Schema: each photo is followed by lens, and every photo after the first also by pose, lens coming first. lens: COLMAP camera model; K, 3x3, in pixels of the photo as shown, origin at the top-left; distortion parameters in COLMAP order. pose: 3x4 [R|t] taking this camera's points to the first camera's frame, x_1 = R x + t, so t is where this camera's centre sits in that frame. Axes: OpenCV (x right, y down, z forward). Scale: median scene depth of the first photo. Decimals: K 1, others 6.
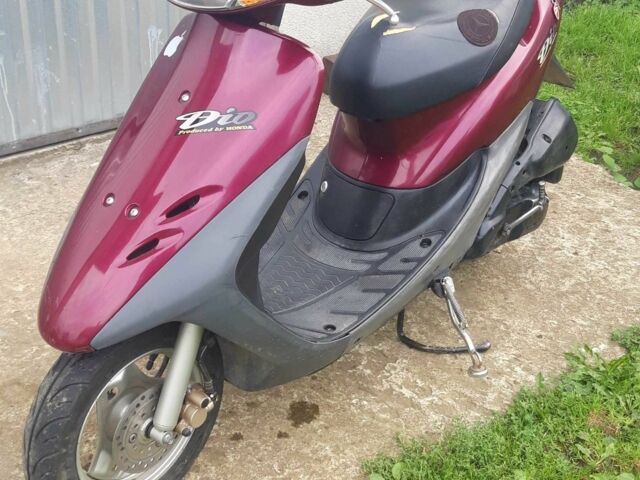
lens RADIAL K [[1013.9, 0, 321.5], [0, 1013.9, 242.5], [0, 0, 1]] dist [0.077295, 0.000000]
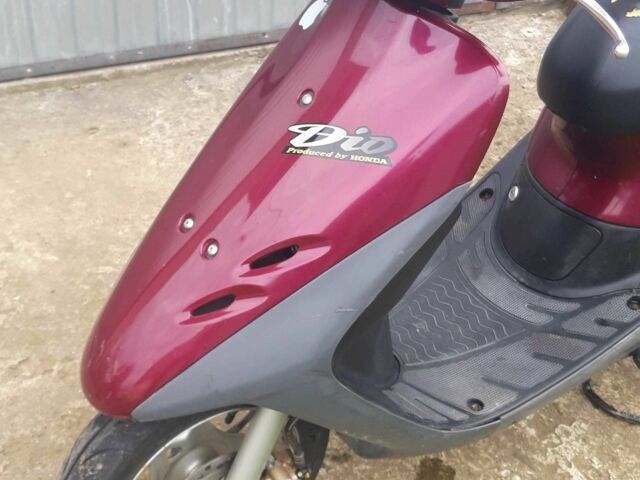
lens RADIAL K [[1013.9, 0, 317.9], [0, 1013.9, 237.0], [0, 0, 1]] dist [0.077295, 0.000000]
pose [[0.959193, 0.178212, -0.219522, 0.036821], [-0.145888, 0.976976, 0.155675, -0.126854], [0.242211, -0.117297, 0.963107, 0.244478]]
